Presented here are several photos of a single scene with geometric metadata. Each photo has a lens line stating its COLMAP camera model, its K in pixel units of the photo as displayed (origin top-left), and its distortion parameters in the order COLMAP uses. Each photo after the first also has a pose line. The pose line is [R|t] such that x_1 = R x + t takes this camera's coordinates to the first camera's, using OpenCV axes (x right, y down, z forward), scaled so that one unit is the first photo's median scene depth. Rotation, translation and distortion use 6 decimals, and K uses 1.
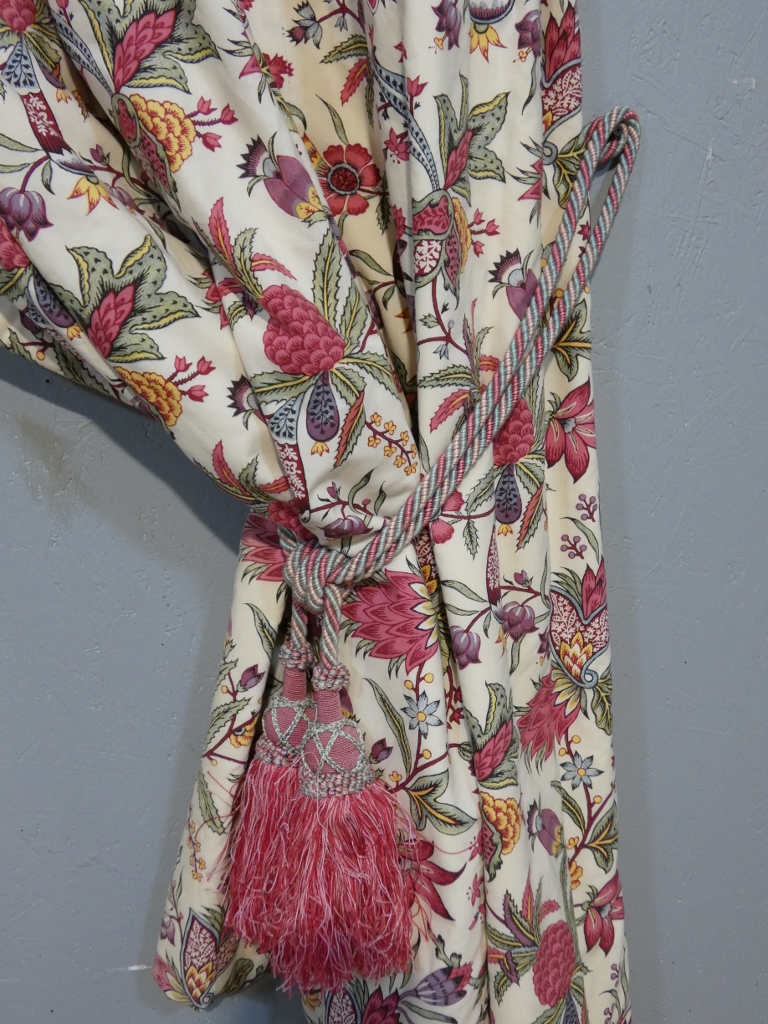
lens RADIAL K [[1037.9, 0, 384.0], [0, 1037.9, 512.0], [0, 0, 1]] dist [-0.001083, -0.000111]
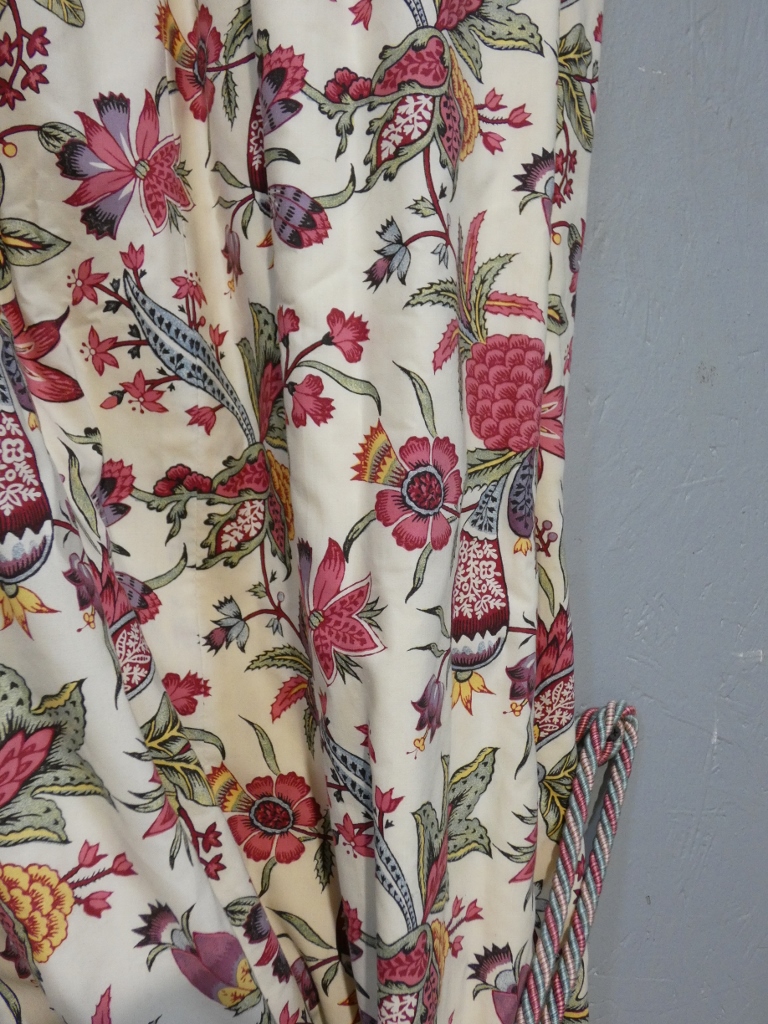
lens RADIAL K [[1040.3, 0, 384.0], [0, 1040.3, 512.0], [0, 0, 1]] dist [-0.001423, -0.027963]
pose [[0.992492, 0.021027, 0.120491, -0.061154], [0.001546, 0.982878, -0.184253, -0.452033], [-0.122303, 0.183056, 0.975465, 0.238237]]
